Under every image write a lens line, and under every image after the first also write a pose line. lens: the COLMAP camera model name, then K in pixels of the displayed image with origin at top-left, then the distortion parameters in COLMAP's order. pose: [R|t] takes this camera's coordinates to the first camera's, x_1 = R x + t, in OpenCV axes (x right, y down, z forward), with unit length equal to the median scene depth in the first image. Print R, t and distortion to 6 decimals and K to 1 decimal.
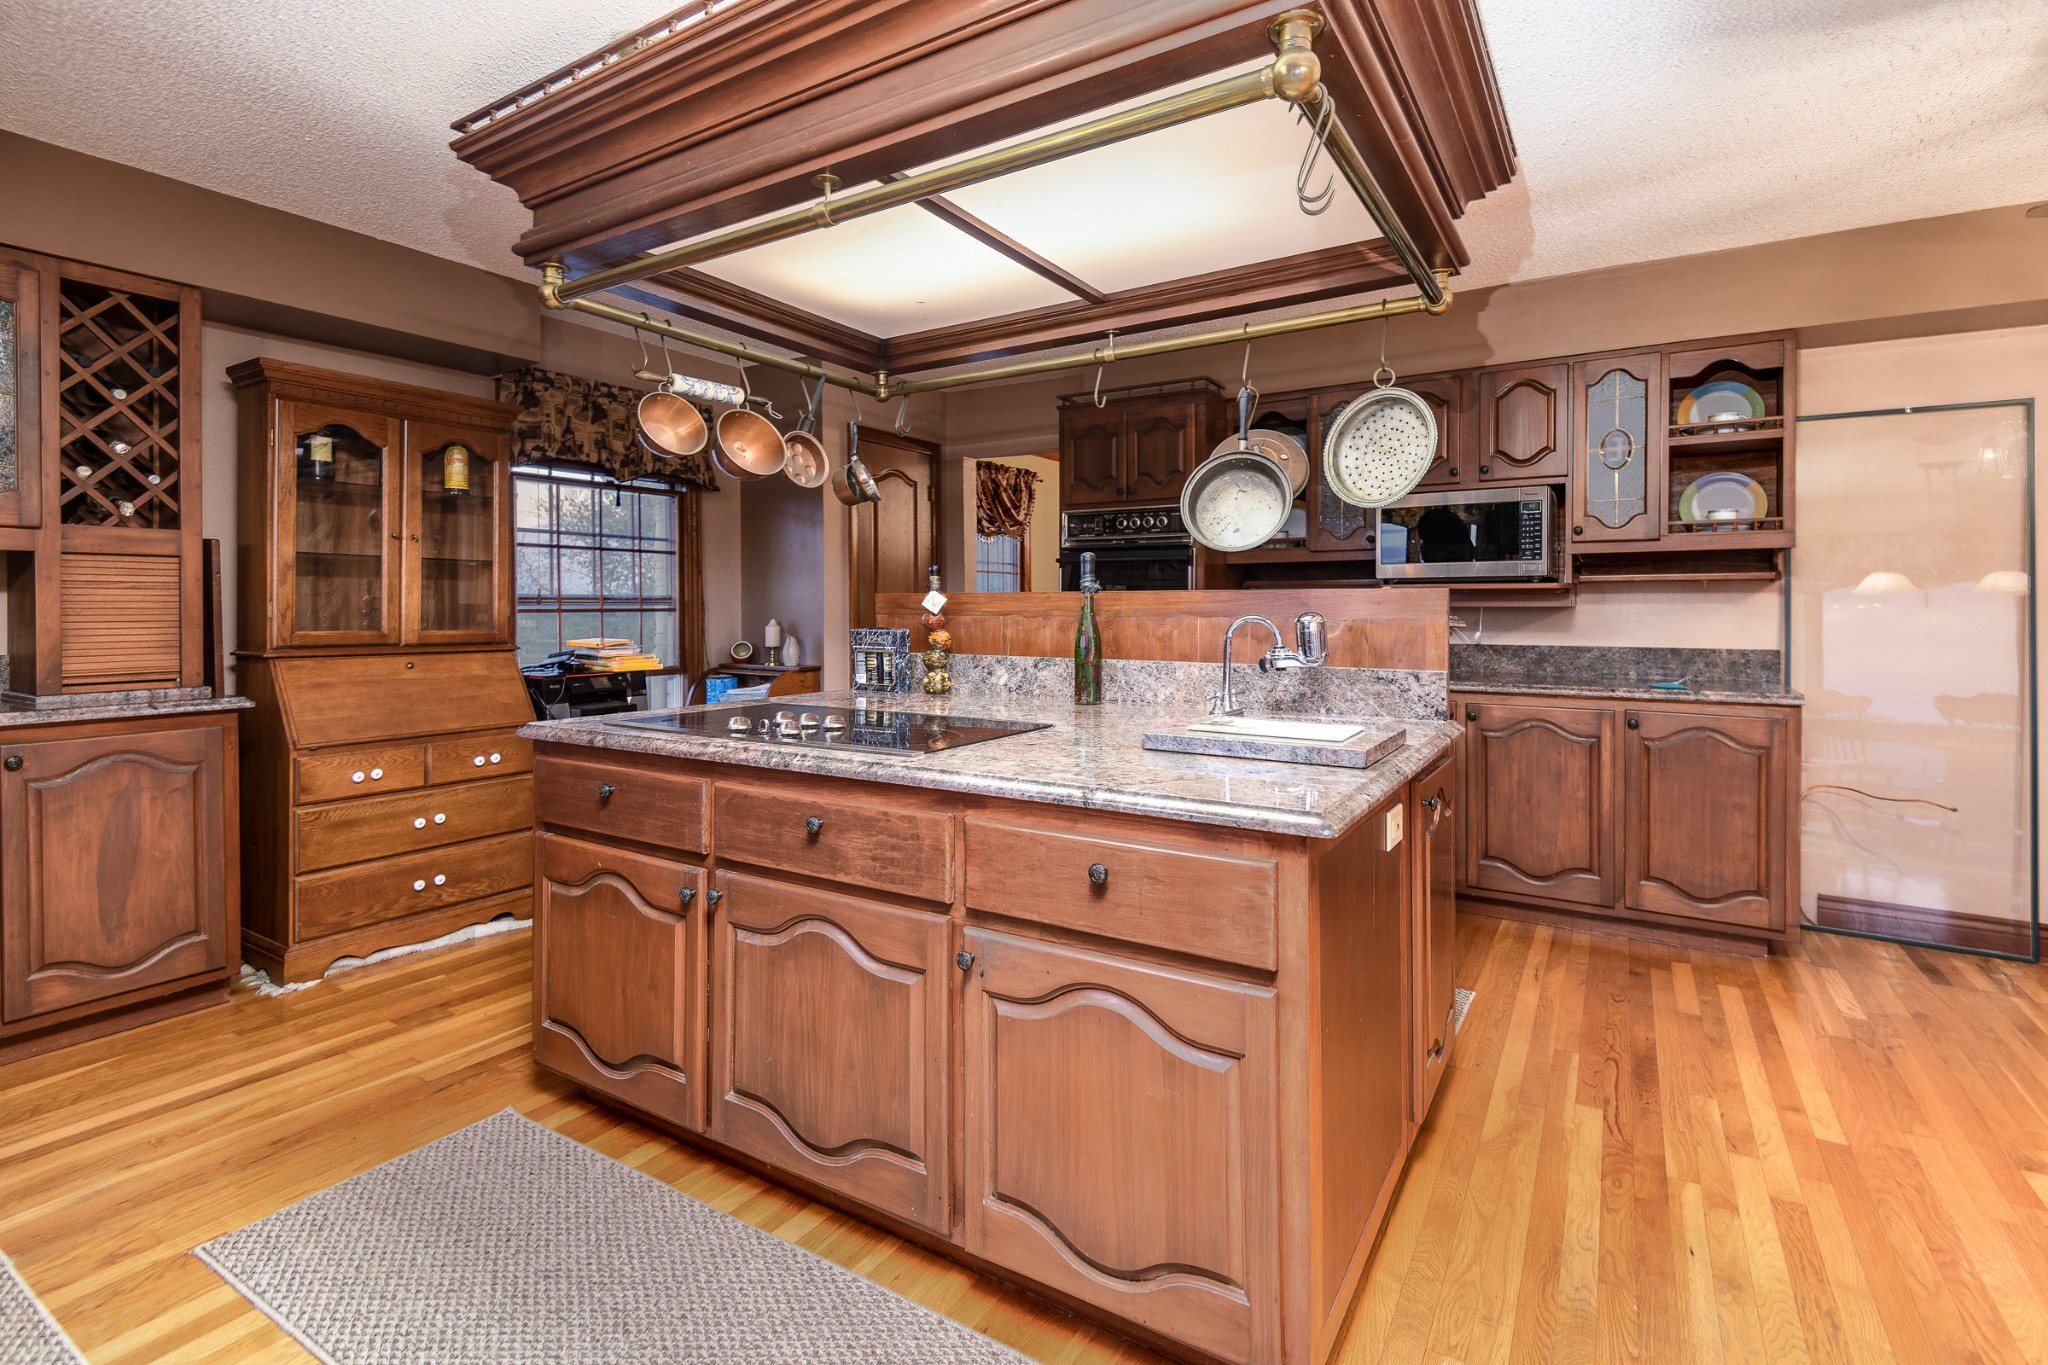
lens RADIAL K [[952.0, 0, 1054.8], [0, 952.0, 623.5], [0, 0, 1]] dist [0.039335, -0.002611]
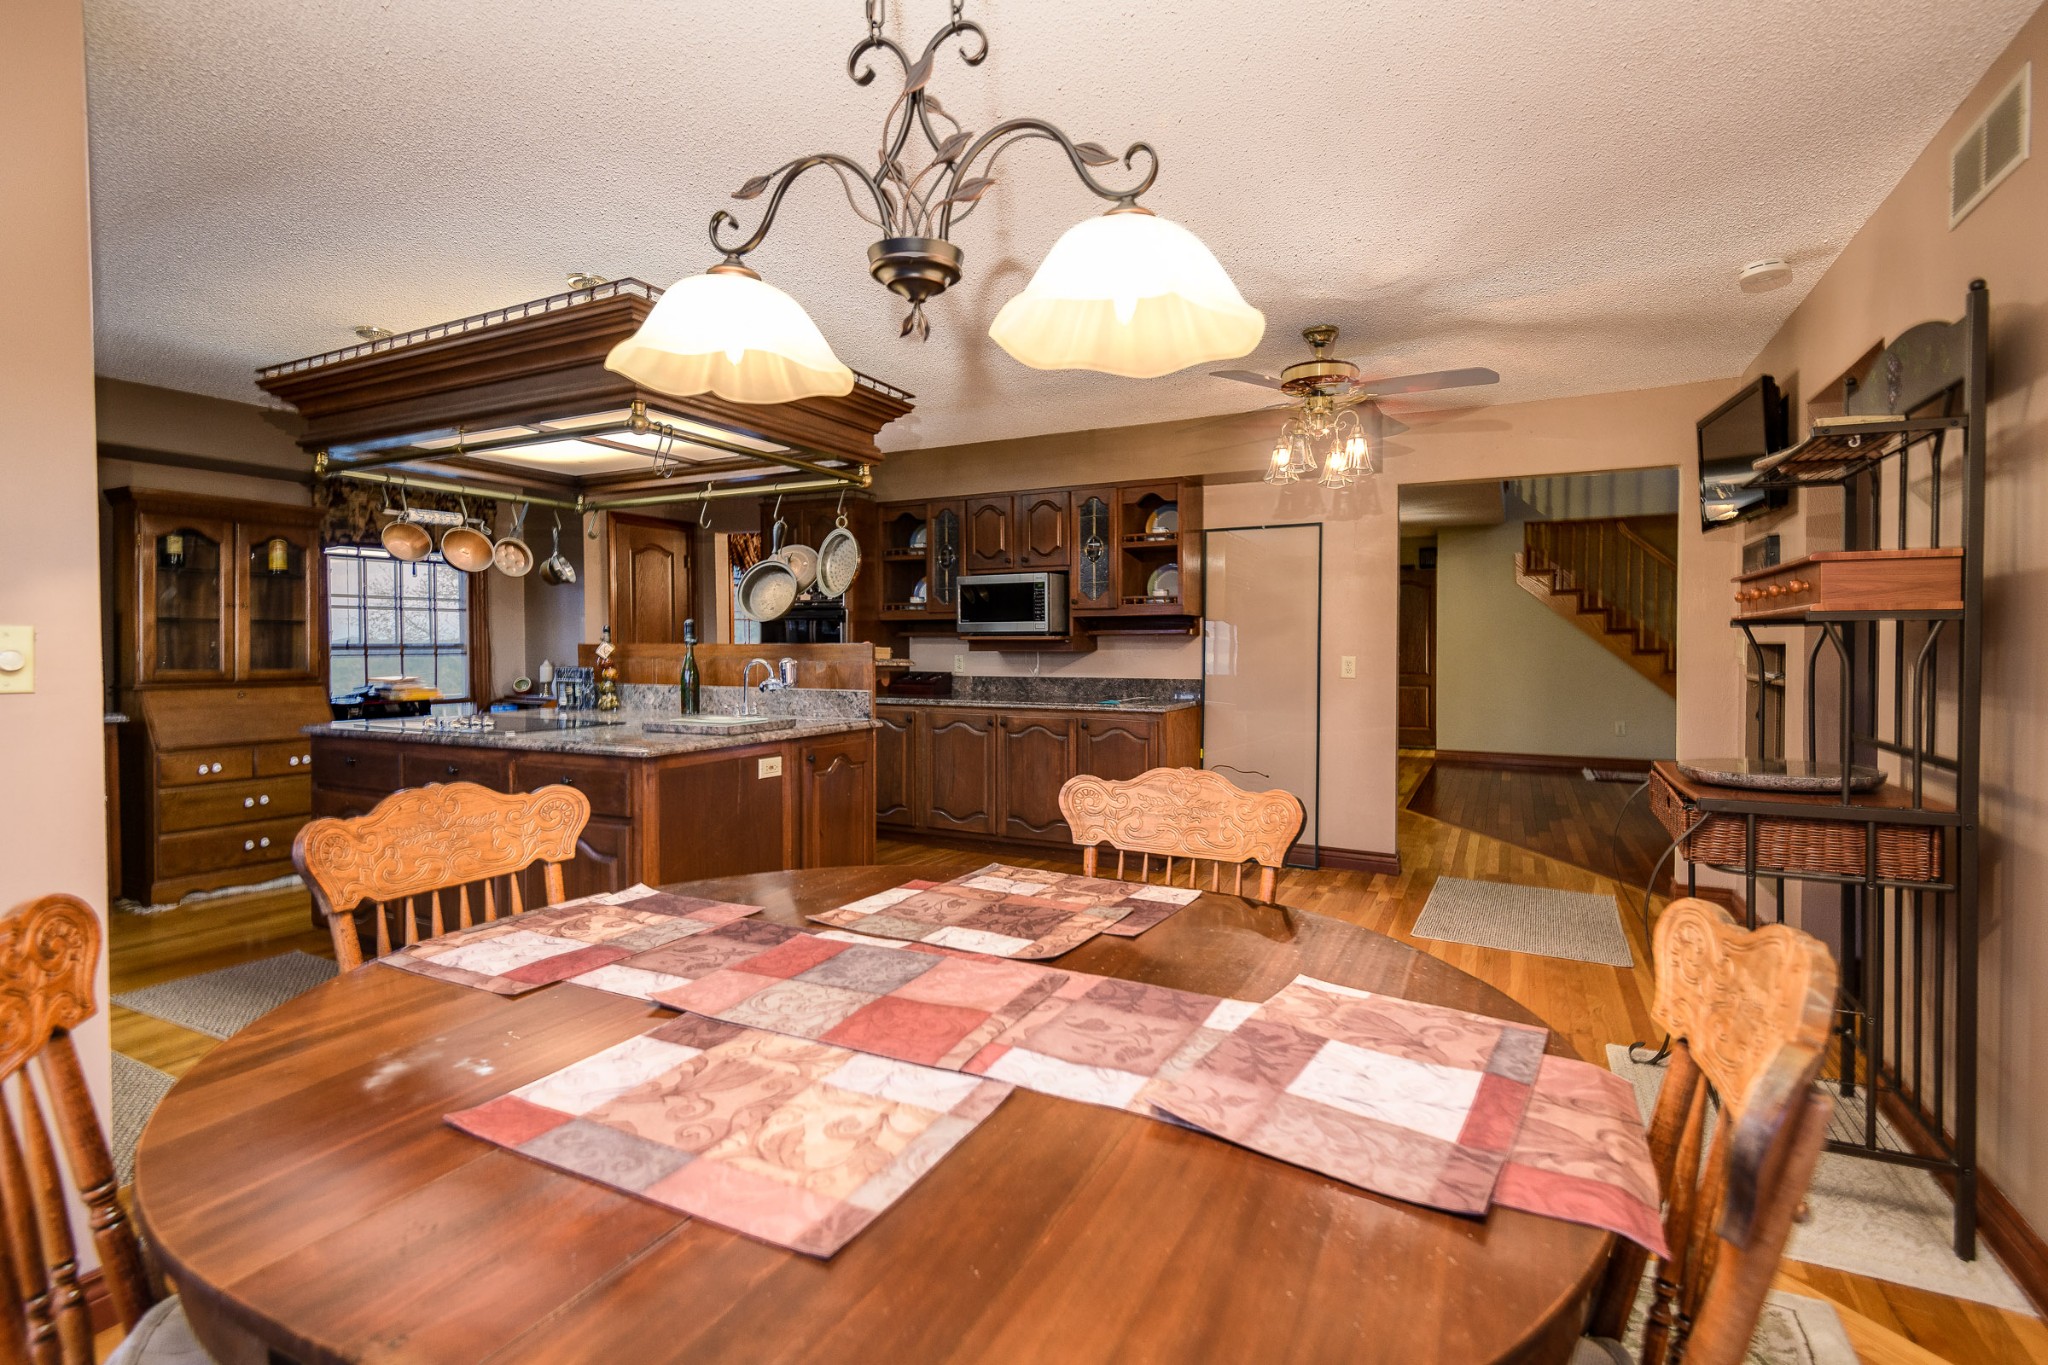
lens RADIAL K [[952.0, 0, 1028.6], [0, 952.0, 666.1], [0, 0, 1]] dist [0.039335, -0.002611]
pose [[0.997434, -0.003449, 0.071505, 0.390351], [0.003030, 0.999978, 0.005968, -0.003705], [-0.071524, -0.005736, 0.997422, -0.520022]]
